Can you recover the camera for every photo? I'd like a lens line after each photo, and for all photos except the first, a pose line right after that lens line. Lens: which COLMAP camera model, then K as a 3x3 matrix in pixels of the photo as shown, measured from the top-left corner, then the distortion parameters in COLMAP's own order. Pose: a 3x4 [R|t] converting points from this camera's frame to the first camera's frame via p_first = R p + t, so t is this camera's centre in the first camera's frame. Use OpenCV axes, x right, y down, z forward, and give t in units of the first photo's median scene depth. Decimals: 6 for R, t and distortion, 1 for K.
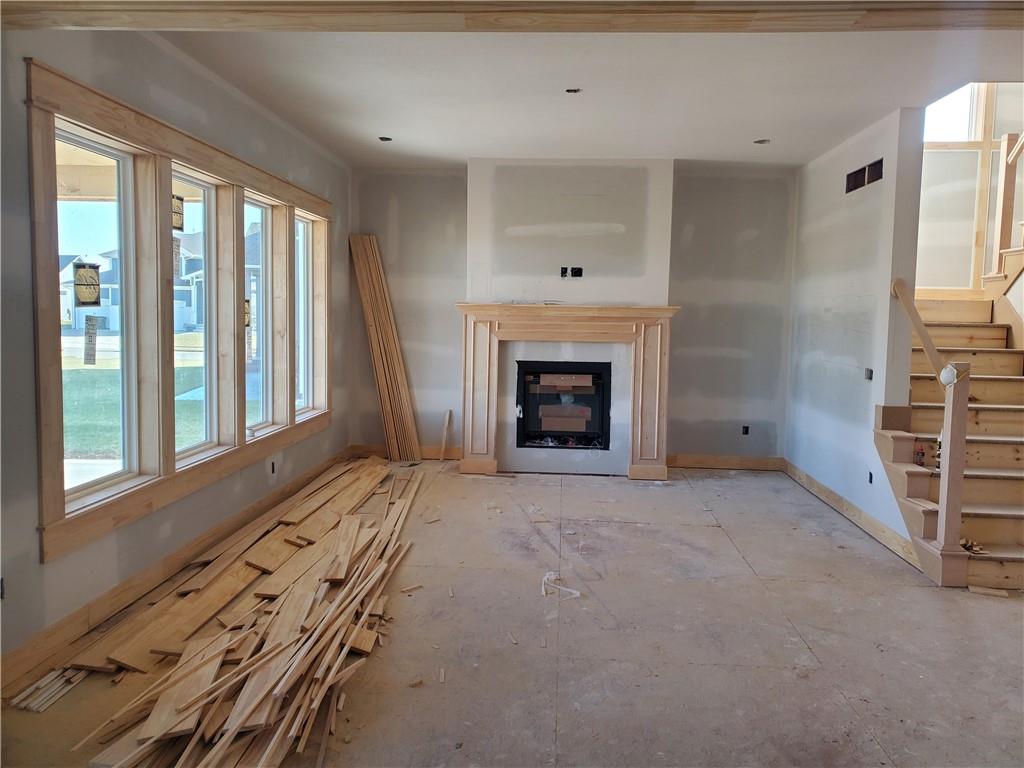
lens RADIAL K [[803.6, 0, 518.0], [0, 803.6, 370.8], [0, 0, 1]] dist [0.084201, -0.084224]
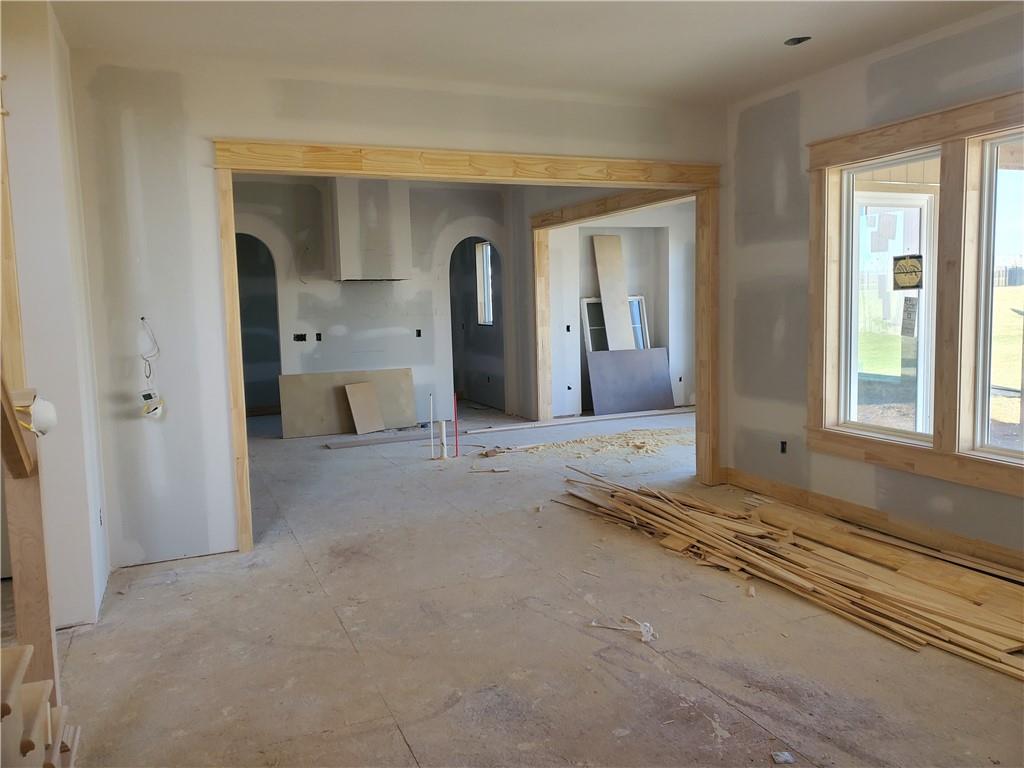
lens RADIAL K [[803.6, 0, 518.0], [0, 803.6, 370.8], [0, 0, 1]] dist [0.084201, -0.084224]
pose [[-0.893821, 0.041481, -0.446501, 0.435335], [-0.026736, 0.989011, 0.145403, -0.092928], [0.447626, 0.141902, -0.882890, 1.415422]]
